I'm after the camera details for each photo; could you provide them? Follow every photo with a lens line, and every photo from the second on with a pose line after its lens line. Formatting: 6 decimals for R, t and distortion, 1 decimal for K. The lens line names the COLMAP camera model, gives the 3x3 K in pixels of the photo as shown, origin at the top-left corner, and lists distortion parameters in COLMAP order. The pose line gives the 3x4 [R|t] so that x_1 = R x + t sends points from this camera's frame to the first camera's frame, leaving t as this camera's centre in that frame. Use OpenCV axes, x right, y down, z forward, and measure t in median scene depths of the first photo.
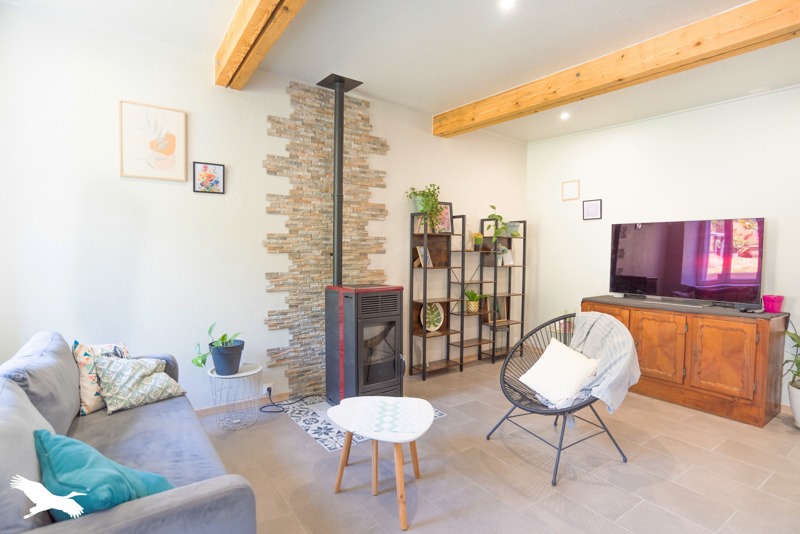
lens RADIAL K [[417.8, 0, 400.0], [0, 417.8, 267.0], [0, 0, 1]] dist [-0.052868, 0.000135]
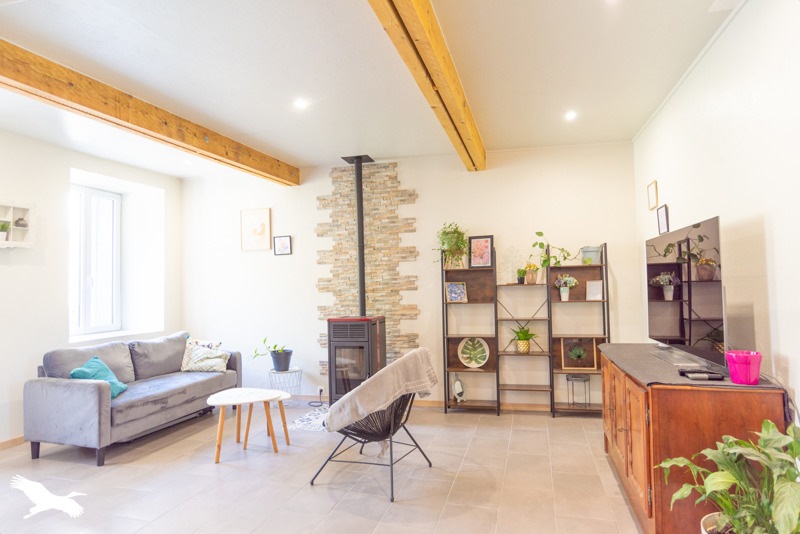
lens RADIAL K [[470.3, 0, 400.0], [0, 470.3, 267.0], [0, 0, 1]] dist [-0.032756, 0.000029]
pose [[0.617516, -0.060638, -0.784218, 0.967630], [-0.003884, 0.996777, -0.080132, 0.007769], [0.786549, 0.052529, 0.615290, 0.196663]]
